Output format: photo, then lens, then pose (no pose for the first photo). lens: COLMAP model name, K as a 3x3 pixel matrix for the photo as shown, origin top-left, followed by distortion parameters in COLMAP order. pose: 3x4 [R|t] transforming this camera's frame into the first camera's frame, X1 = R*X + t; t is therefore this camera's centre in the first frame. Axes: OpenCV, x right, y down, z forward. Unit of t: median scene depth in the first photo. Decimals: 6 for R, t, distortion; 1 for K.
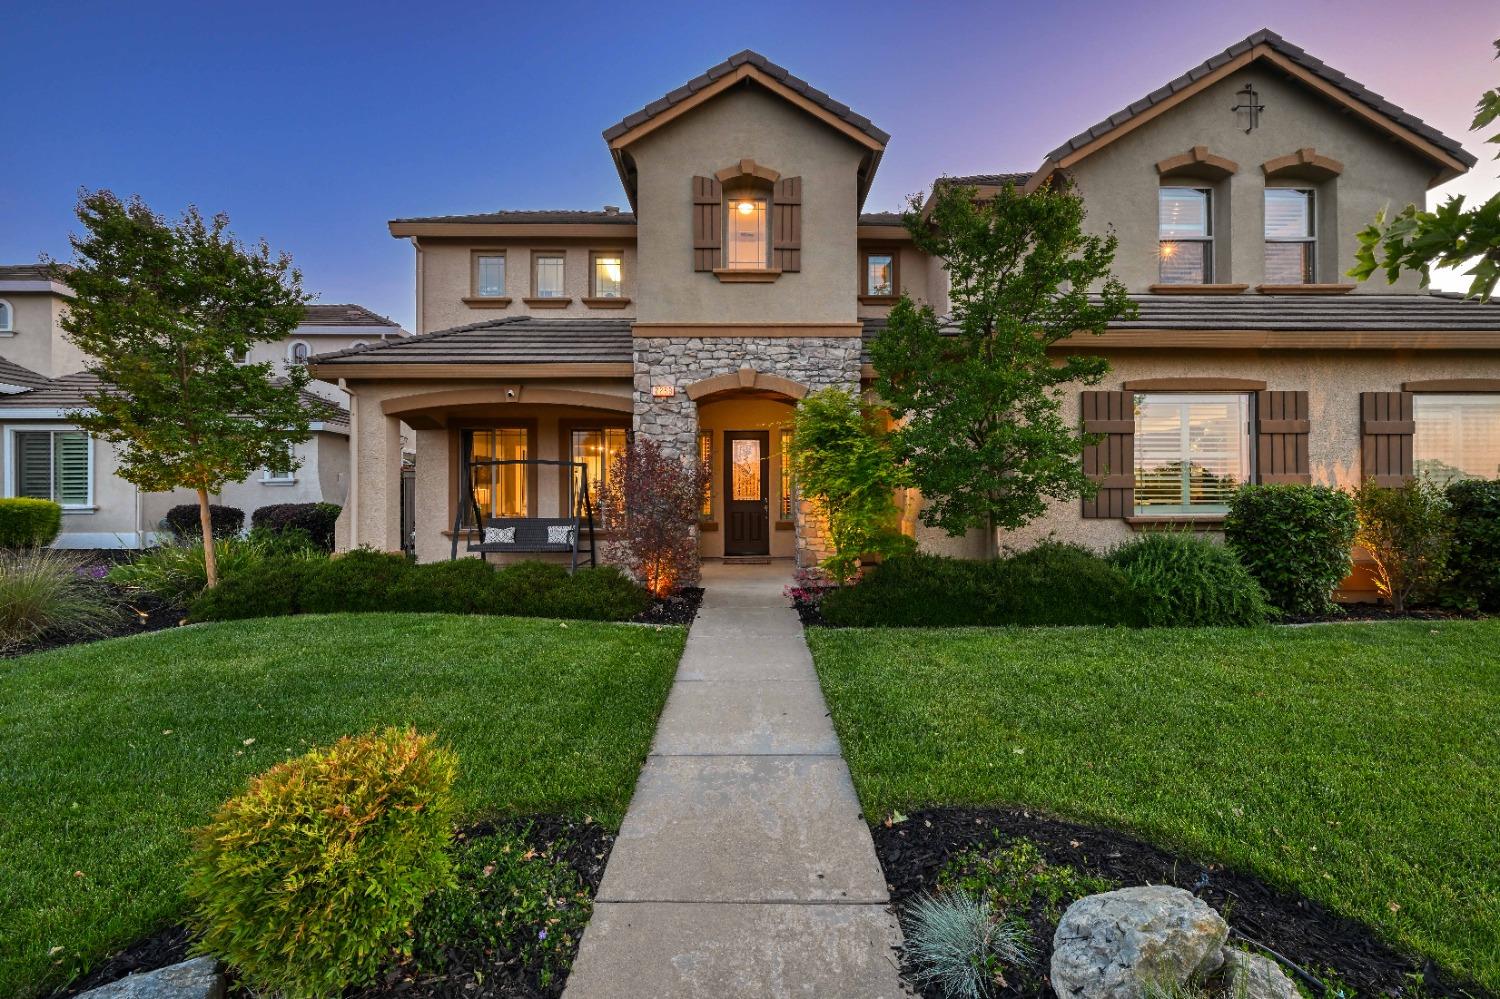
lens RADIAL K [[608.0, 0, 756.2], [0, 608.0, 498.4], [0, 0, 1]] dist [-0.000766, -0.000039]
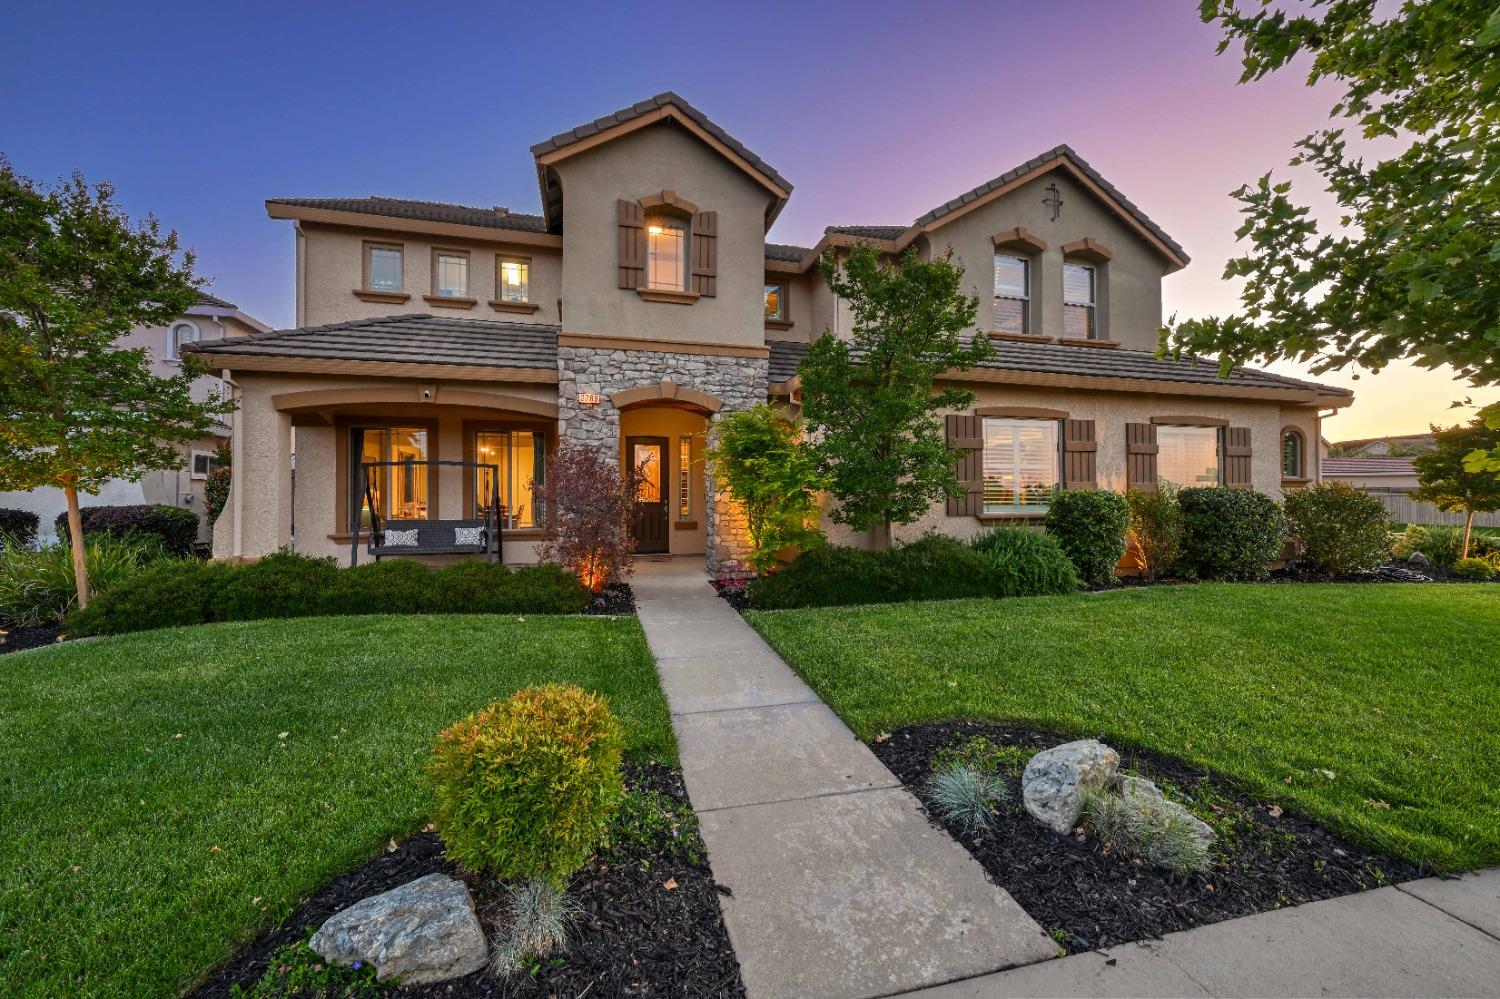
lens RADIAL K [[591.7, 0, 755.7], [0, 591.7, 498.8], [0, 0, 1]] dist [-0.001492, 0.000234]
pose [[0.967819, 0.001322, 0.251645, -0.133196], [-0.000279, 0.999991, -0.004181, 0.002443], [-0.251649, 0.003977, 0.967811, -0.070524]]
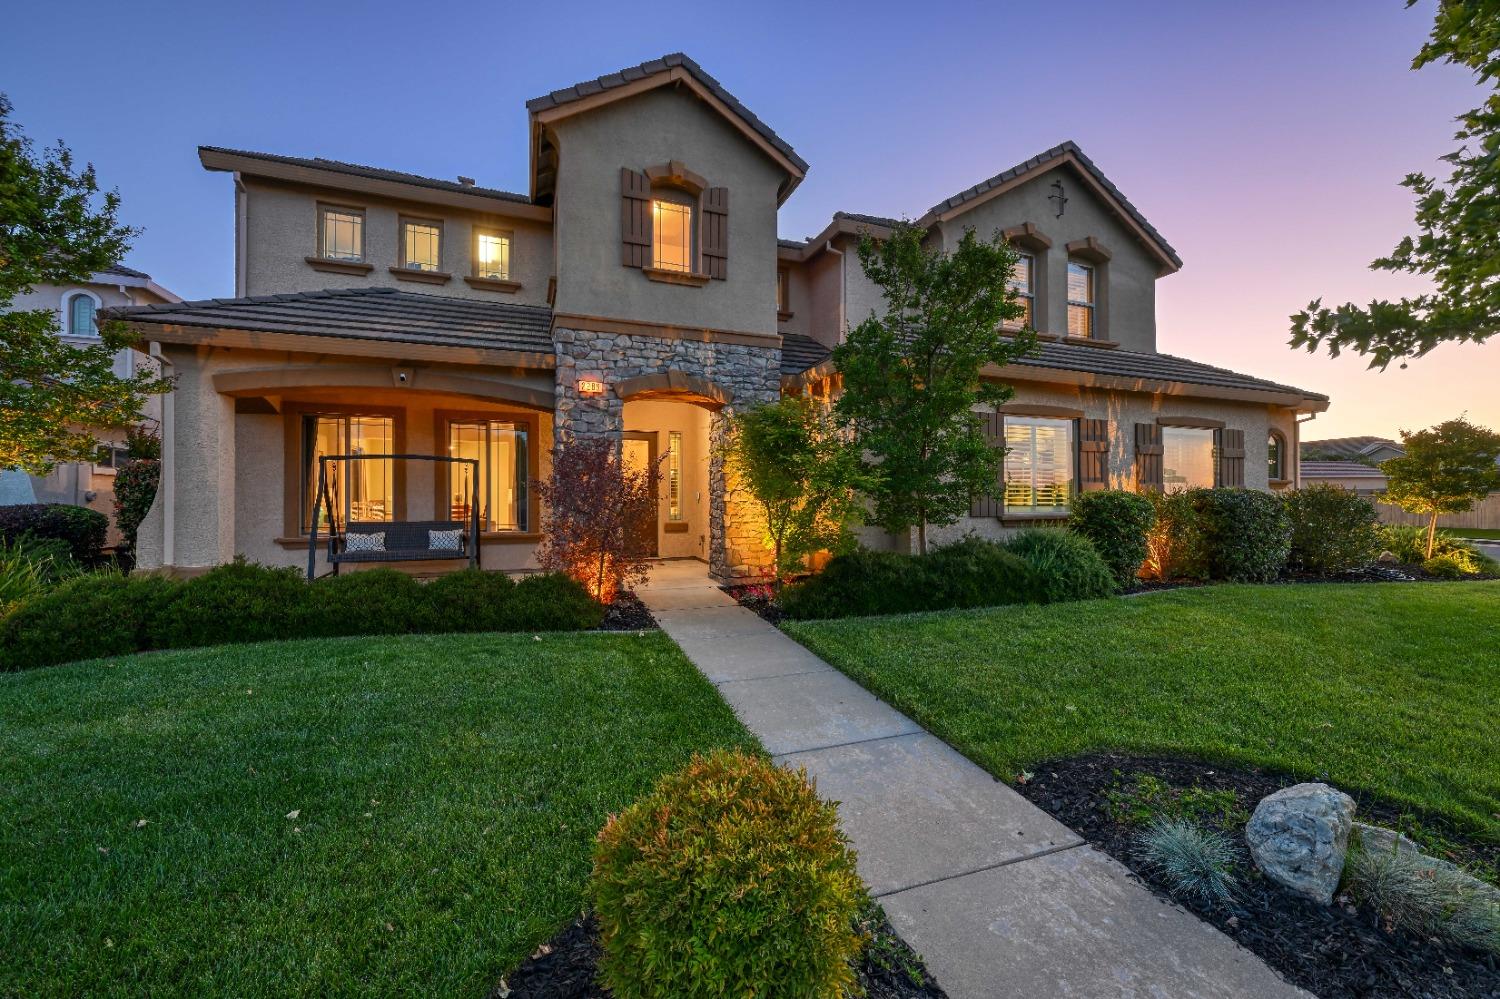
lens RADIAL K [[591.7, 0, 755.7], [0, 591.7, 498.8], [0, 0, 1]] dist [-0.001492, 0.000234]
pose [[0.939756, 0.003482, 0.341828, -0.229260], [-0.002656, 0.999992, -0.002885, 0.000907], [-0.341835, 0.001803, 0.939758, 0.041318]]
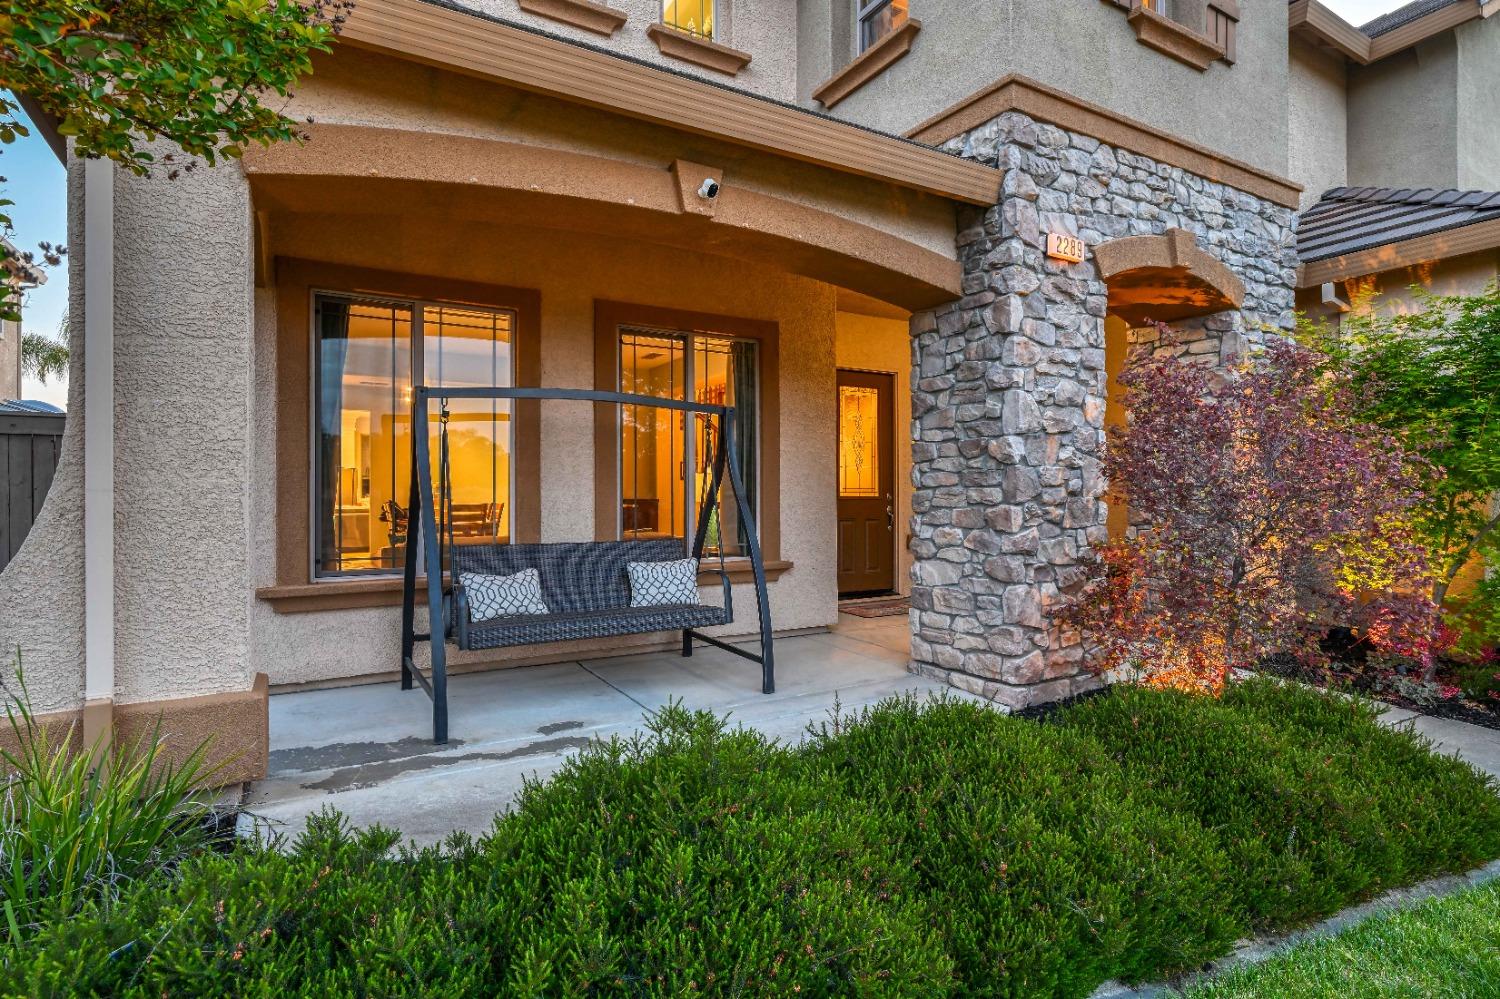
lens RADIAL K [[770.1, 0, 790.9], [0, 770.1, 493.6], [0, 0, 1]] dist [-0.000598, 0.000079]
pose [[0.864181, 0.002154, 0.503177, -0.613068], [-0.001784, 0.999998, -0.001217, 0.001462], [-0.503178, 0.000154, 0.864183, 0.630021]]
